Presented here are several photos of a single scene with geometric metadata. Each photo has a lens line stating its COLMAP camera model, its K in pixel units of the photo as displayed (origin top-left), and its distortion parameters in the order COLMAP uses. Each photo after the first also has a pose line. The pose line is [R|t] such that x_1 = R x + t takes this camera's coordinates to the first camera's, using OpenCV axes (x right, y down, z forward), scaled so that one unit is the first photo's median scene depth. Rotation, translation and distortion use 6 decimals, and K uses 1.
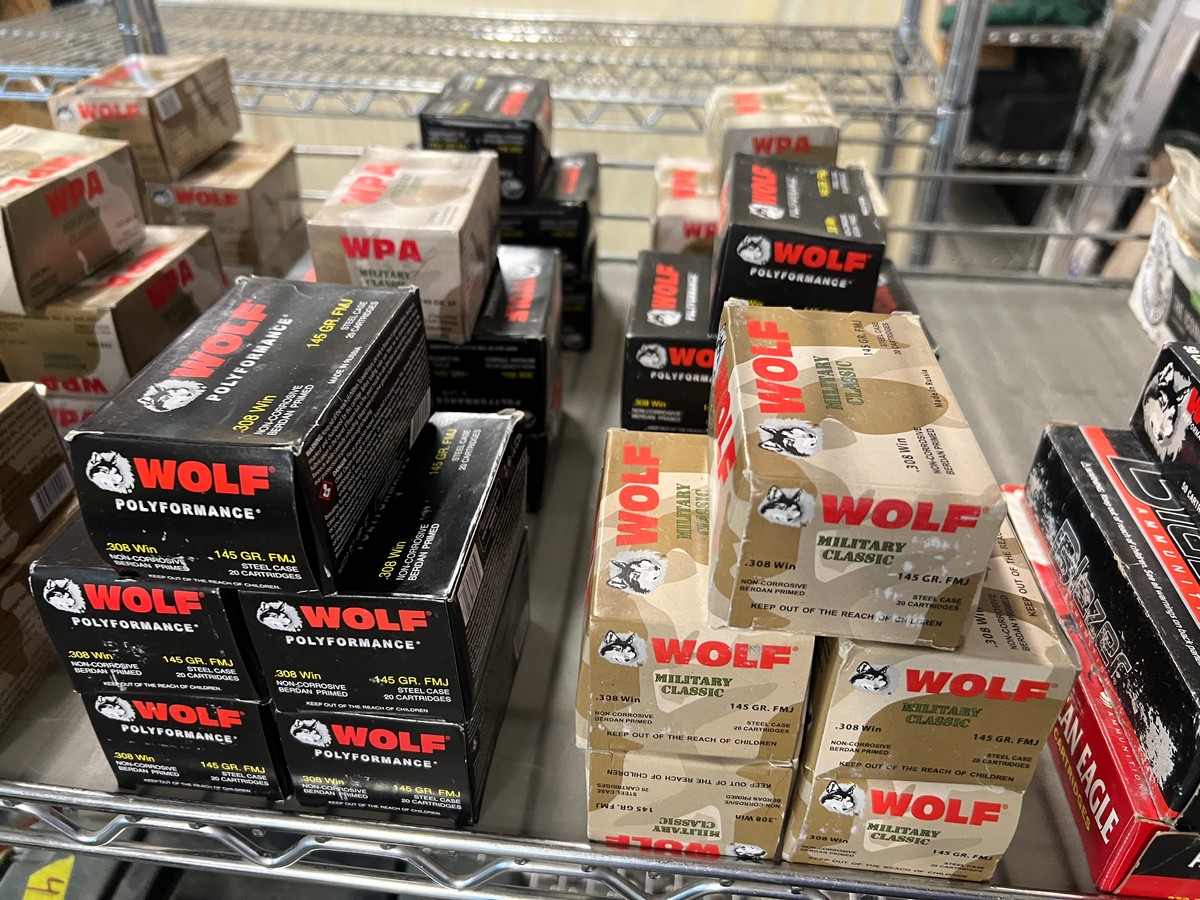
lens RADIAL K [[937.6, 0, 602.1], [0, 937.6, 477.9], [0, 0, 1]] dist [-0.018100, -0.004325]
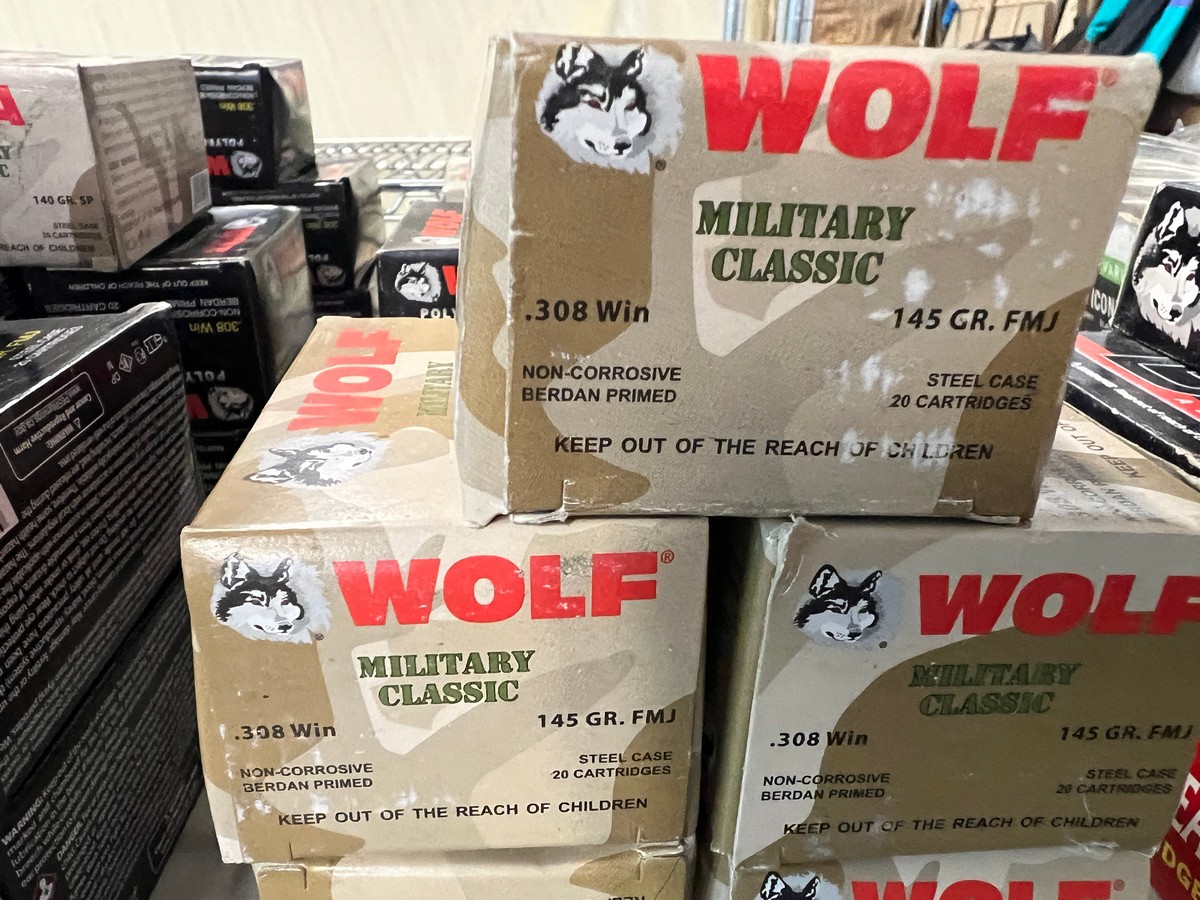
lens RADIAL K [[931.0, 0, 571.0], [0, 931.0, 559.7], [0, 0, 1]] dist [-0.005085, -0.006238]
pose [[0.989954, -0.070732, 0.122426, 0.107364], [0.082575, 0.992091, -0.094532, 0.218046], [-0.114771, 0.103692, 0.987965, 0.568948]]
